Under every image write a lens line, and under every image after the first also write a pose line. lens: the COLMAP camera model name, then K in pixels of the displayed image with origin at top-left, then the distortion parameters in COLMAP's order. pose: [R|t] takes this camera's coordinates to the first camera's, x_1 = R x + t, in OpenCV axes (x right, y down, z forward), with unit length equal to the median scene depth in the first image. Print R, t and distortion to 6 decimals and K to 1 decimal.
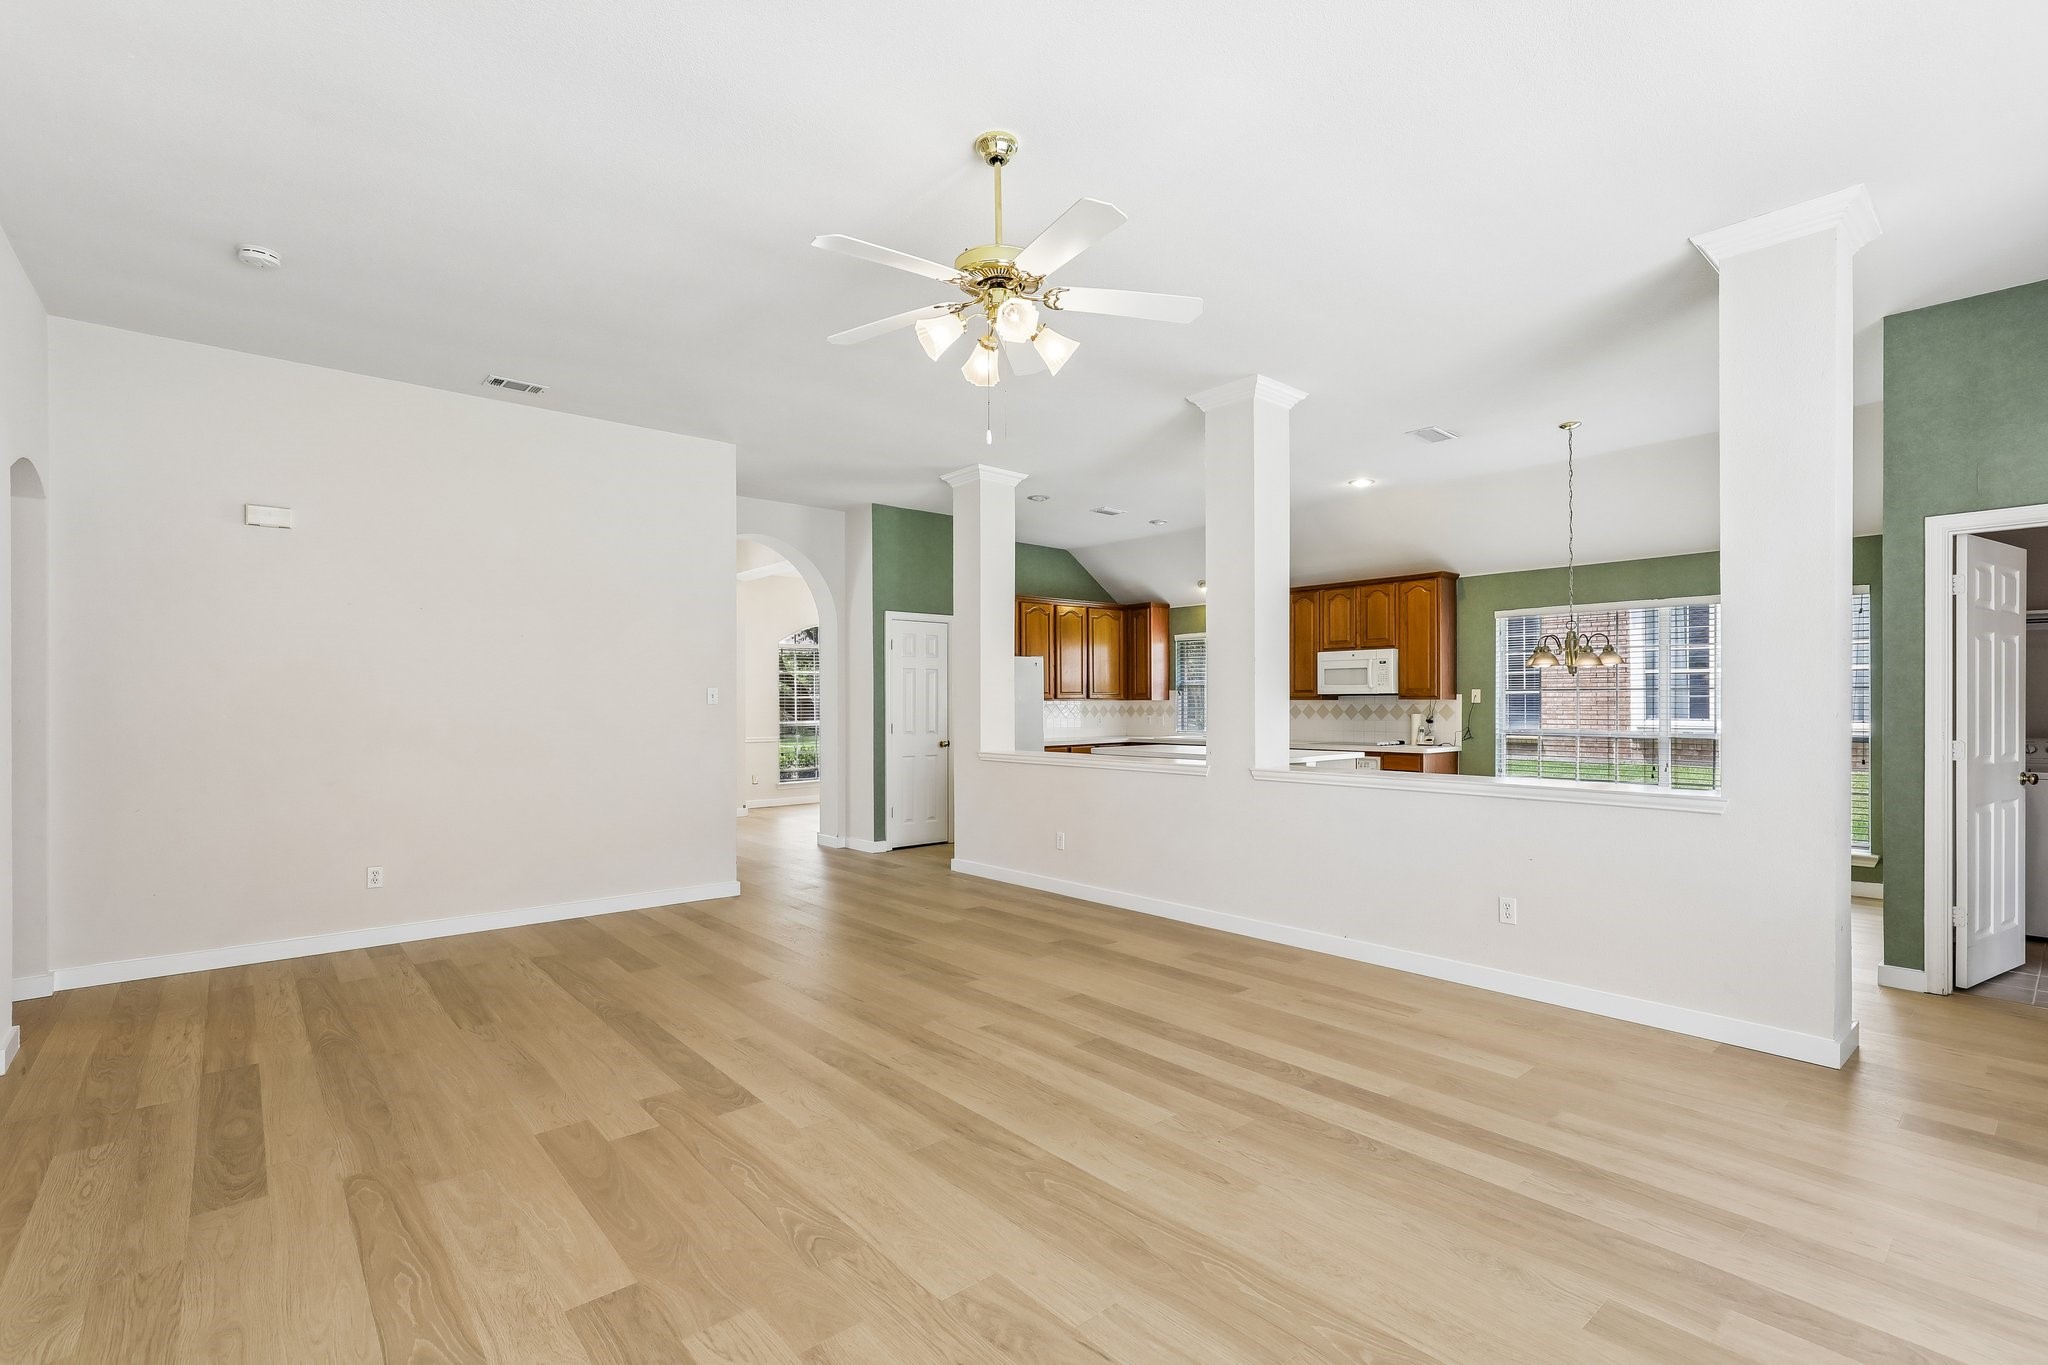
lens RADIAL K [[921.5, 0, 1030.6], [0, 921.5, 696.6], [0, 0, 1]] dist [-0.009968, 0.000312]
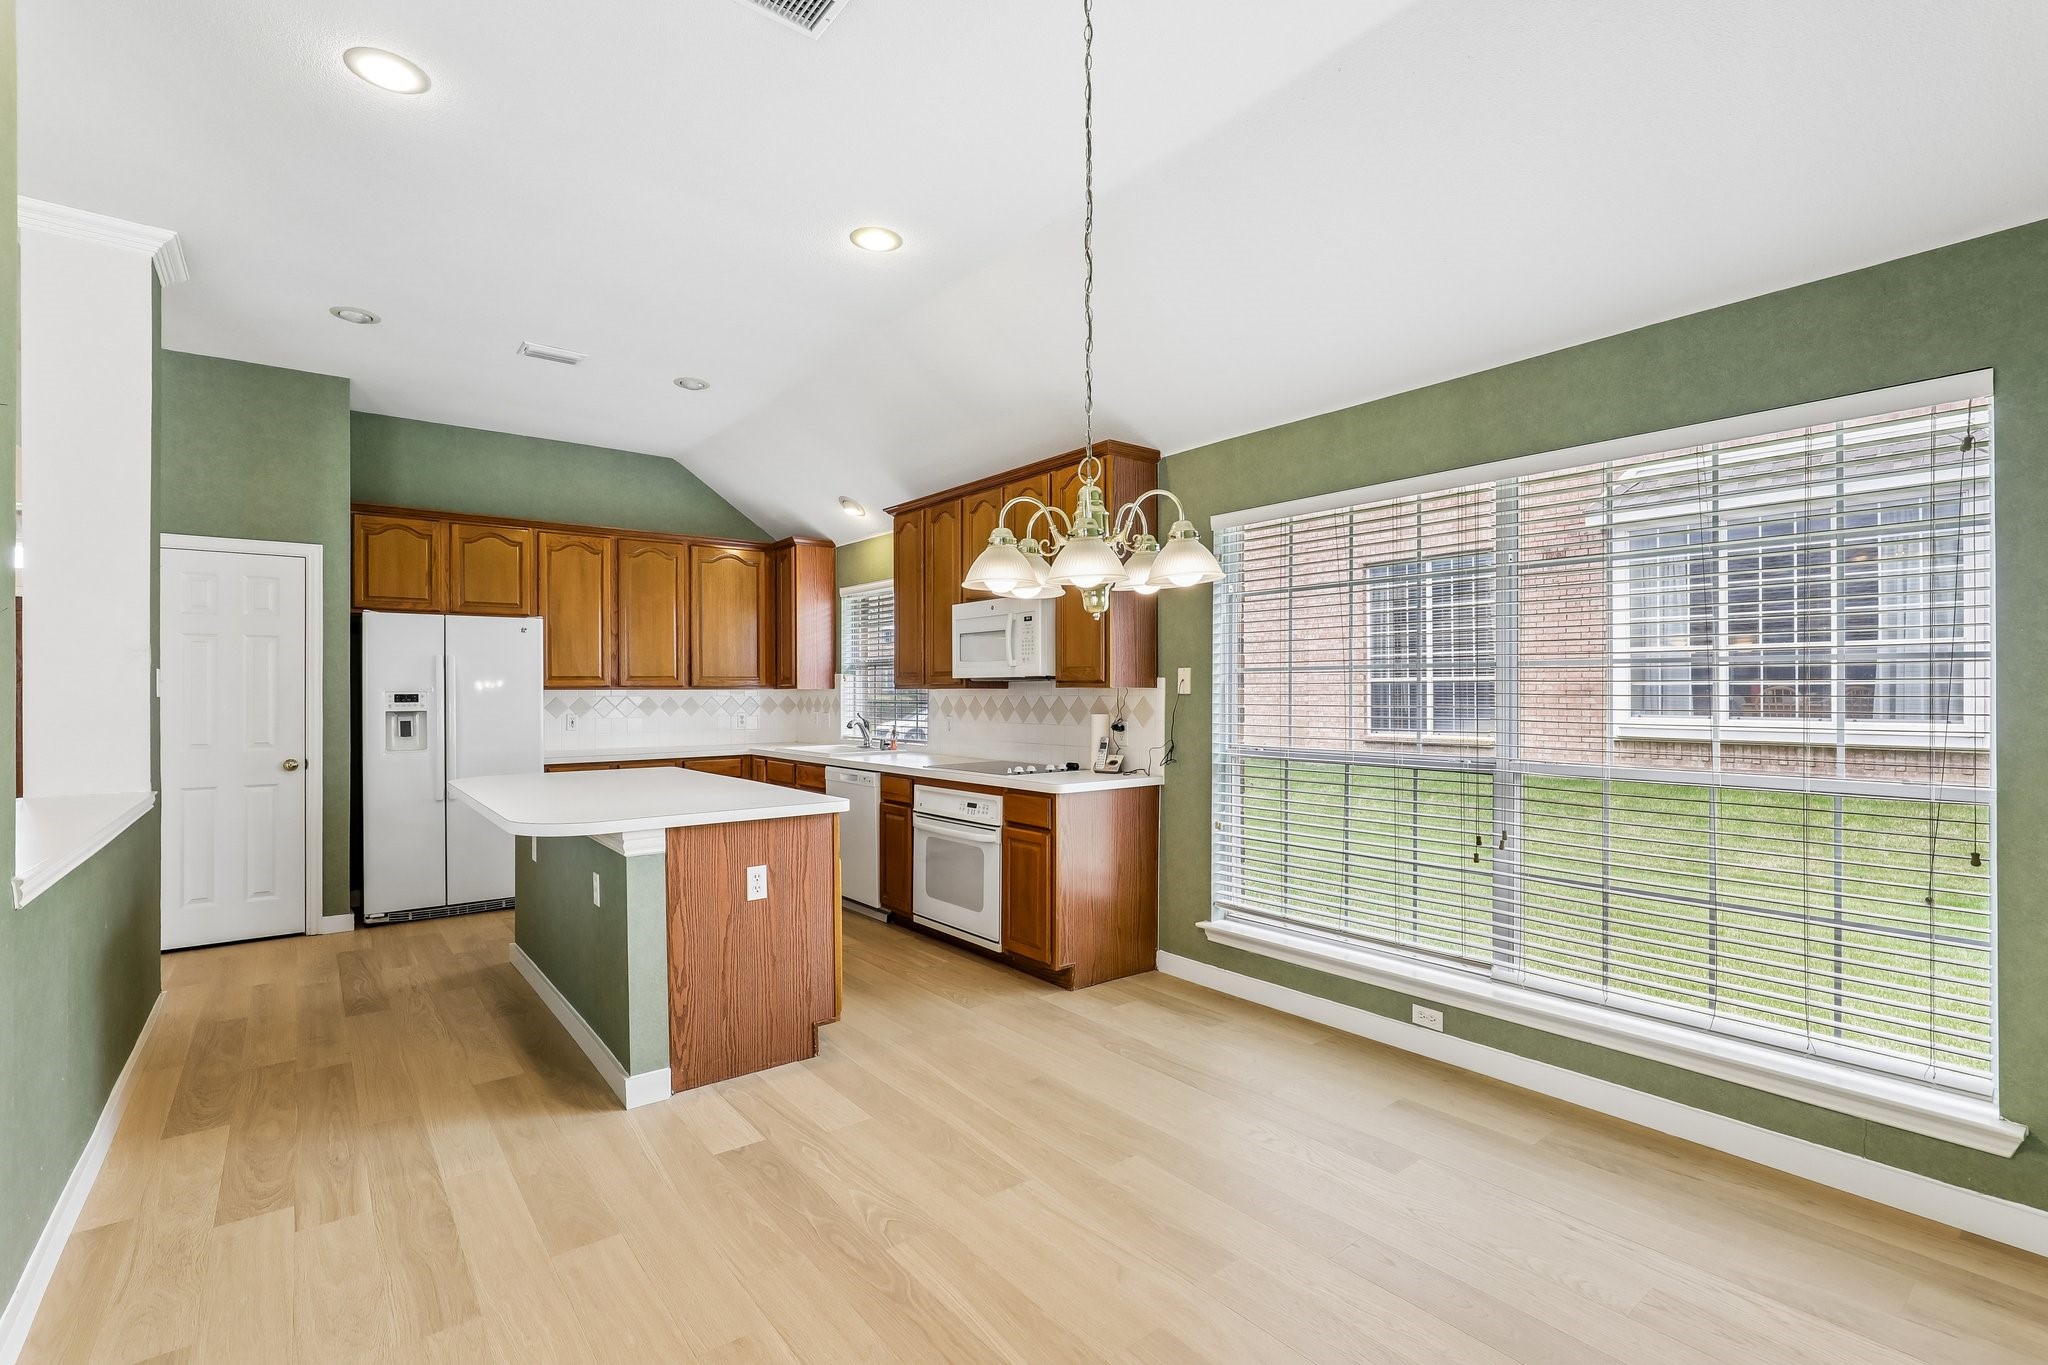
lens RADIAL K [[933.2, 0, 1024.0], [0, 933.2, 682.5], [0, 0, 1]] dist [-0.009057, 0.001399]
pose [[0.998533, -0.001113, -0.054134, 0.404818], [0.000976, 0.999996, -0.002553, 0.001575], [0.054137, 0.002497, 0.998530, 0.447691]]
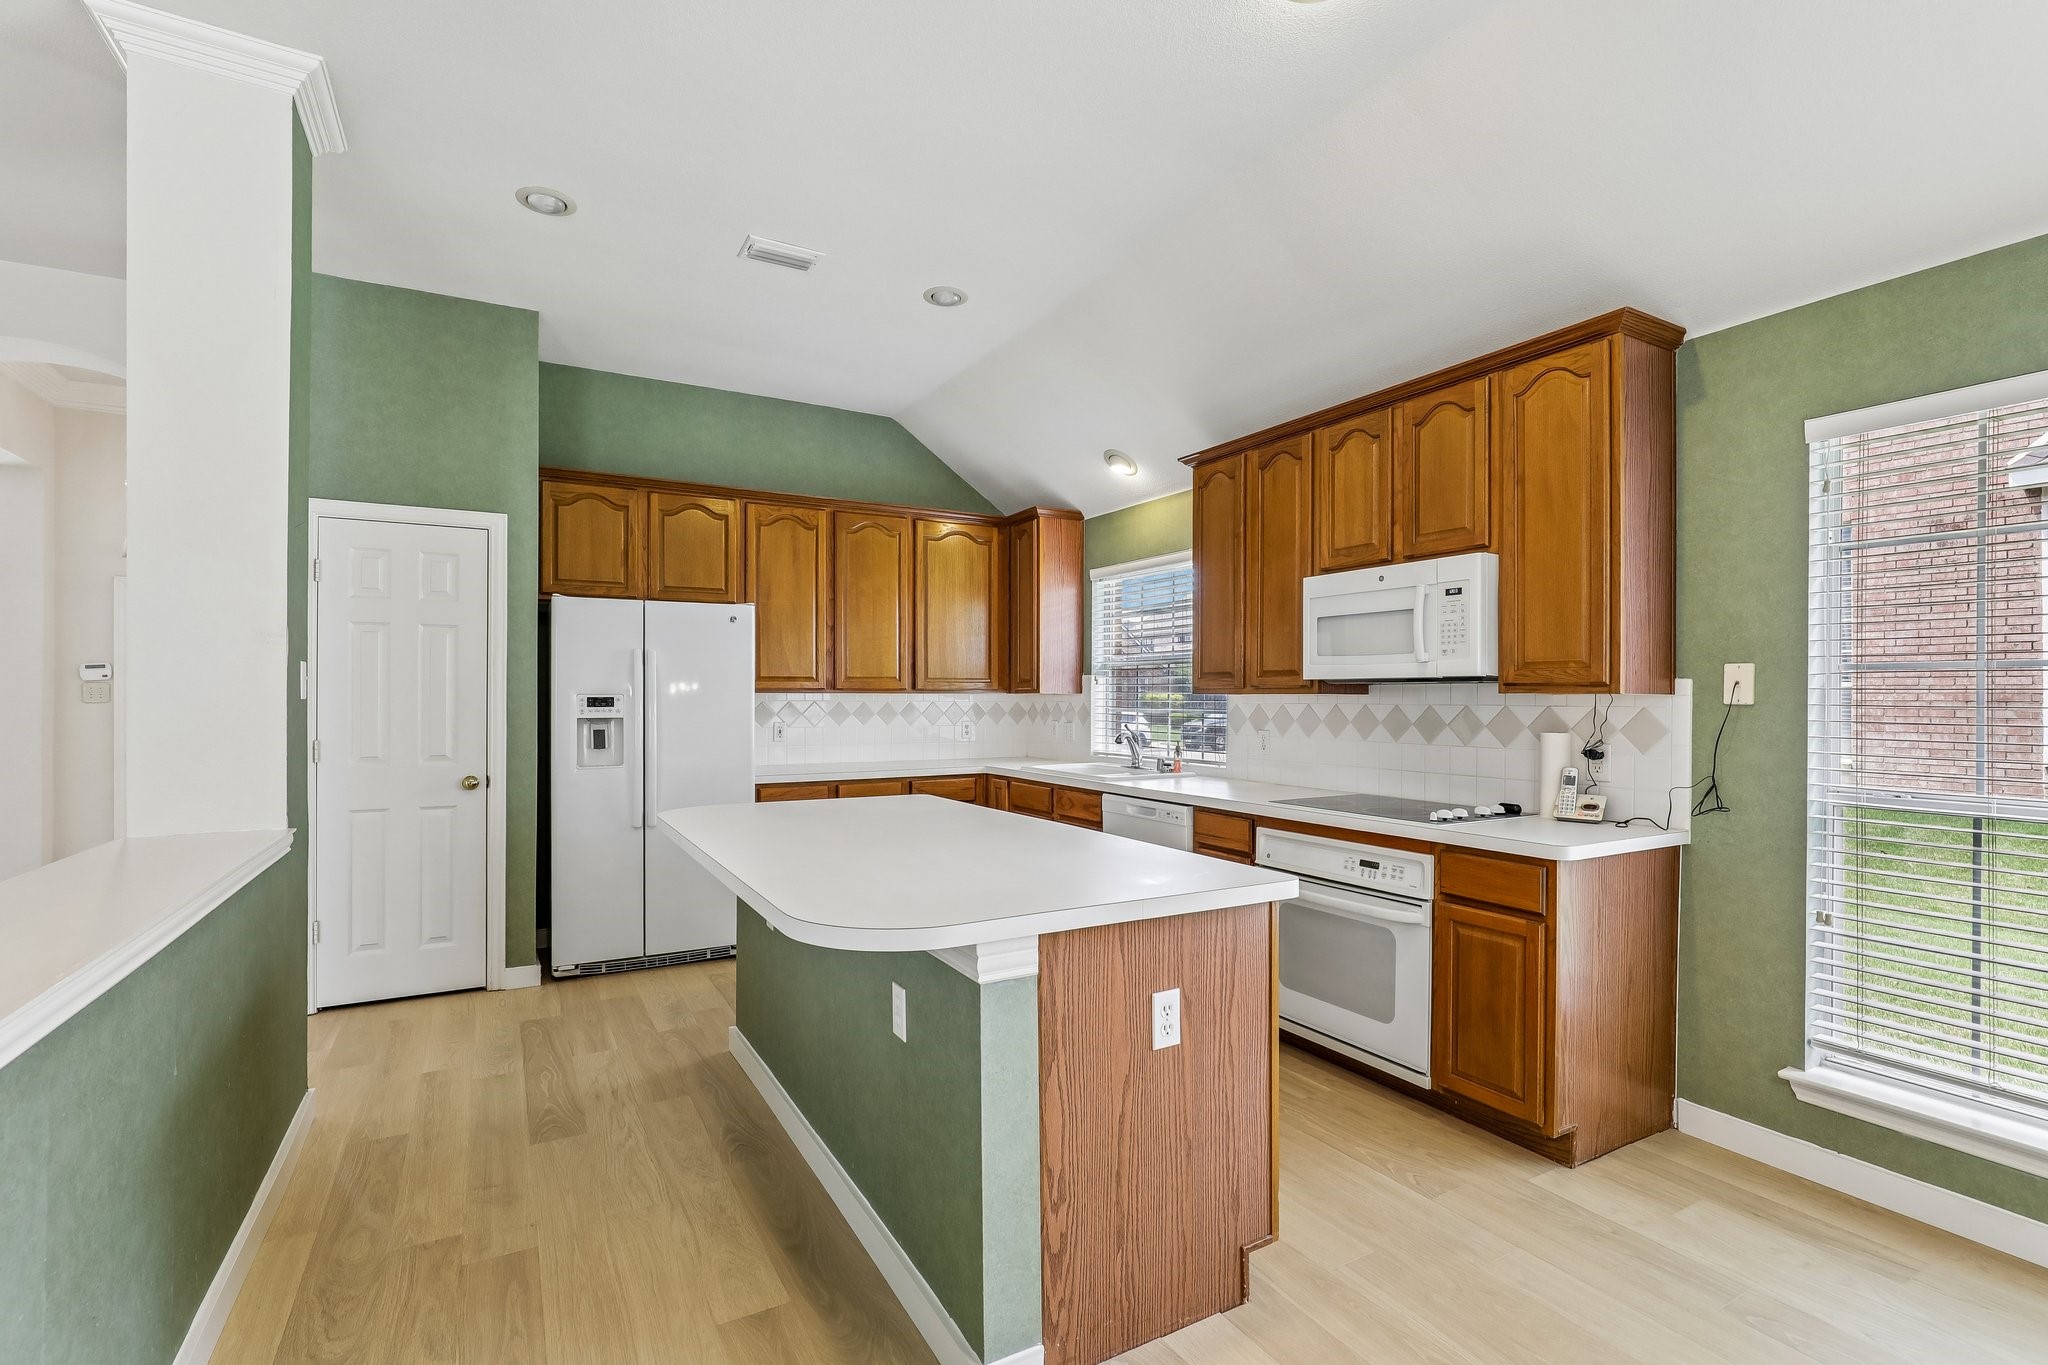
lens RADIAL K [[940.0, 0, 1025.1], [0, 940.0, 688.8], [0, 0, 1]] dist [-0.007069, 0.000861]
pose [[0.979825, 0.003694, -0.199823, 0.287015], [-0.004132, 0.999990, -0.001776, 0.002755], [0.199814, 0.002566, 0.979830, 0.591741]]
